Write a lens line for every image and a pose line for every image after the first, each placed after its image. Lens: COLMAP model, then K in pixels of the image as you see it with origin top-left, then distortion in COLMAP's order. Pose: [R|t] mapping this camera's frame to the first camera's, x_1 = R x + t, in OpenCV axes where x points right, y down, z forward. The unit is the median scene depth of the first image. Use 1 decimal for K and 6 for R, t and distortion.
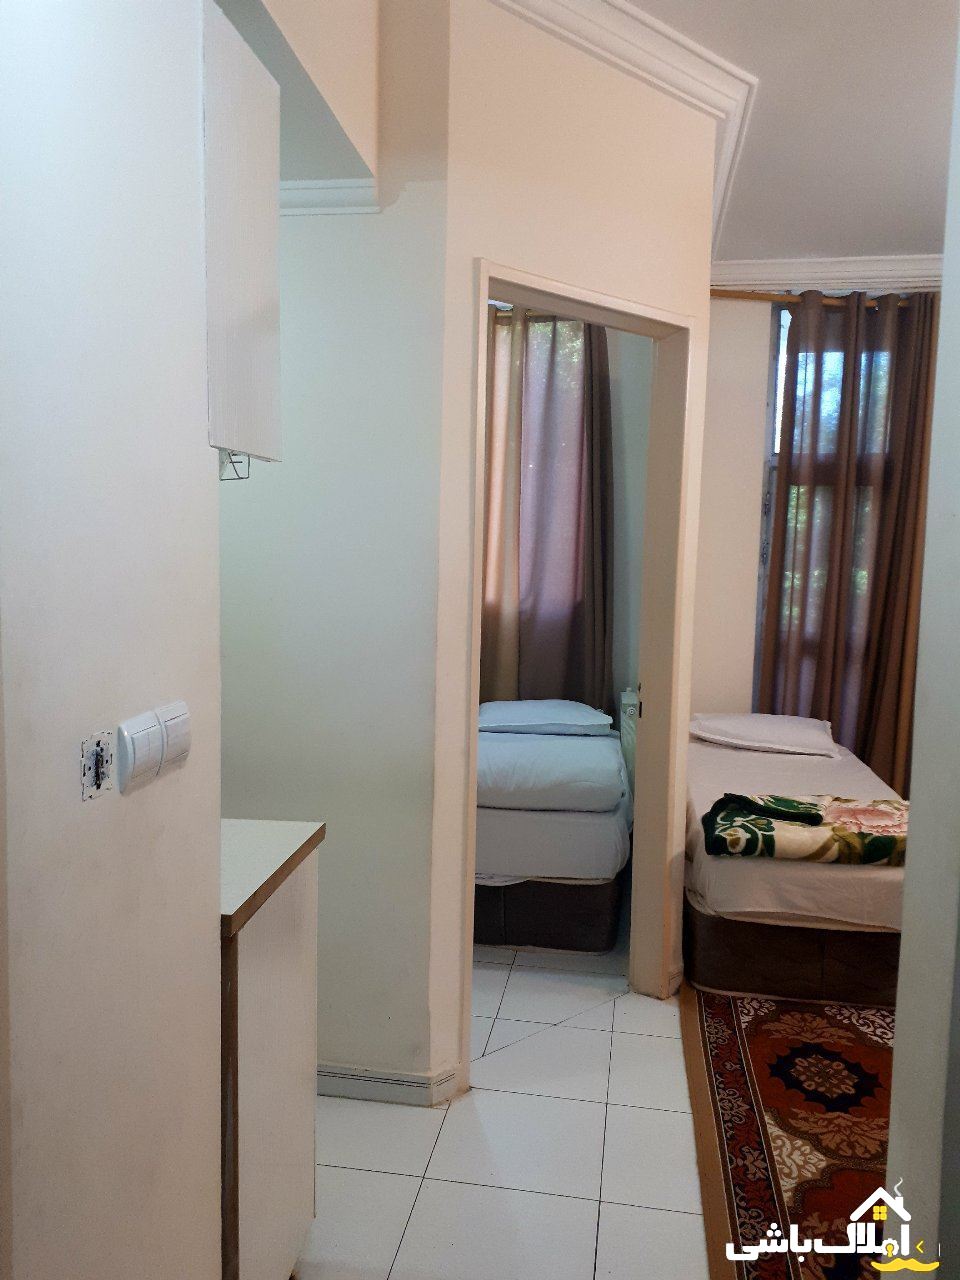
lens RADIAL K [[1054.9, 0, 478.7], [0, 1054.9, 629.5], [0, 0, 1]] dist [0.022930, -0.011157]
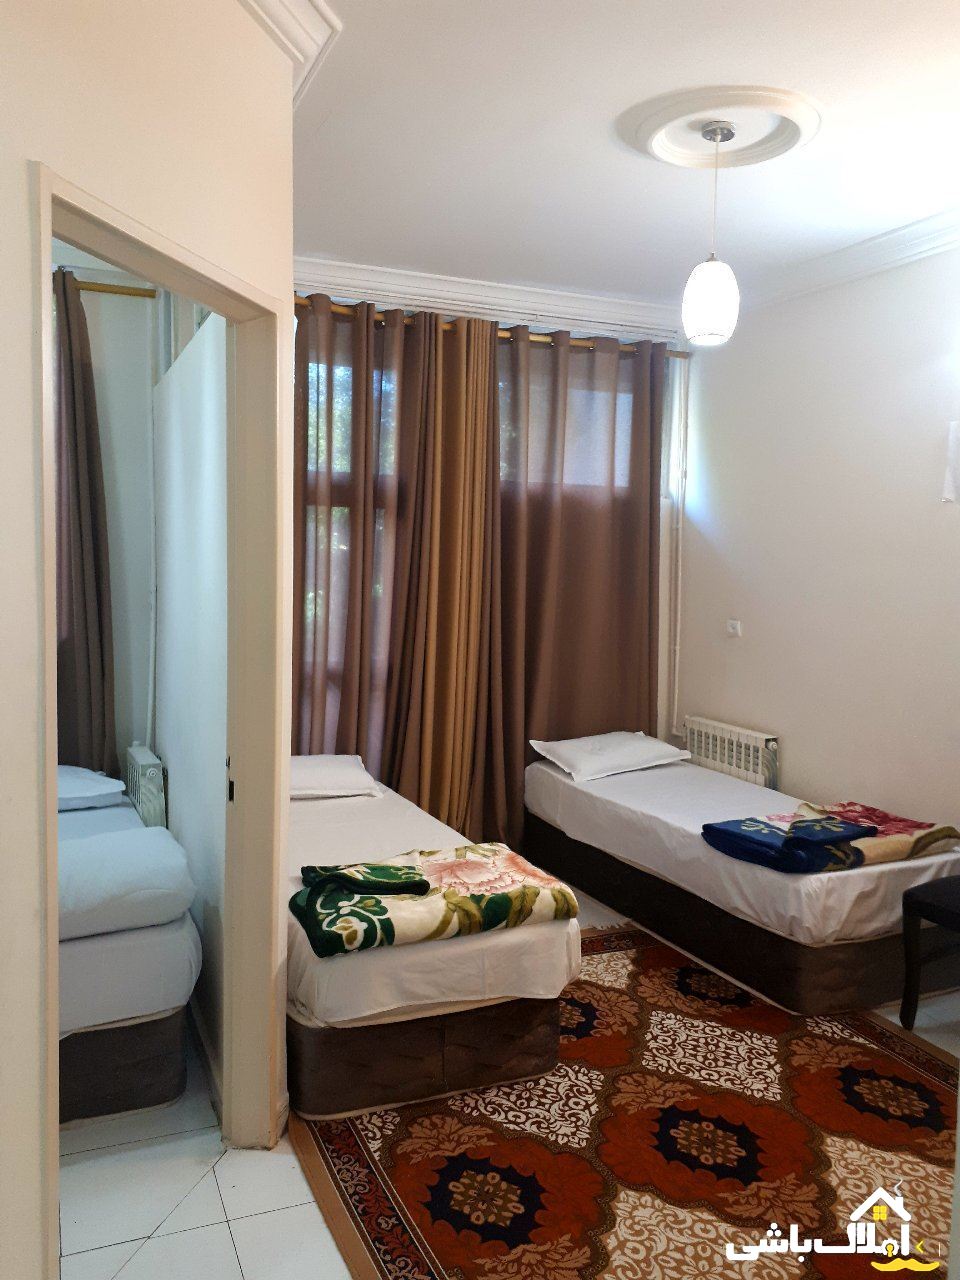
lens RADIAL K [[1031.2, 0, 481.8], [0, 1031.2, 632.7], [0, 0, 1]] dist [0.095302, -0.164806]
pose [[0.846299, -0.045493, 0.530762, -0.095296], [0.046541, 0.998851, 0.011406, -0.043457], [-0.530671, 0.015049, 0.847444, 0.240148]]
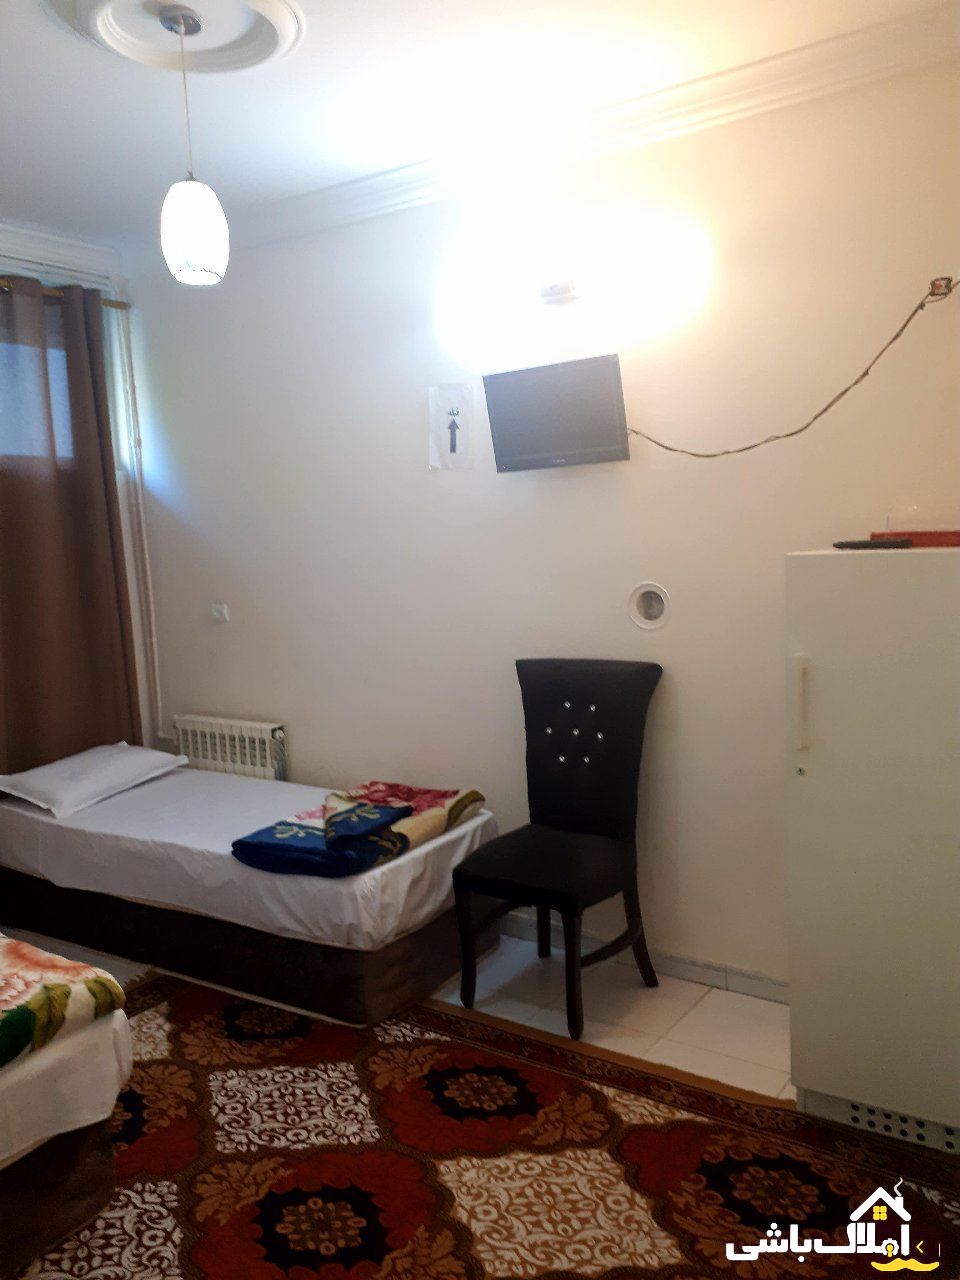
lens RADIAL K [[1054.9, 0, 478.7], [0, 1054.9, 629.5], [0, 0, 1]] dist [0.022930, -0.011157]
pose [[0.453016, -0.137644, 0.880813, -0.049537], [0.136882, 0.987033, 0.083842, -0.064405], [-0.880931, 0.082586, 0.465982, 0.393717]]
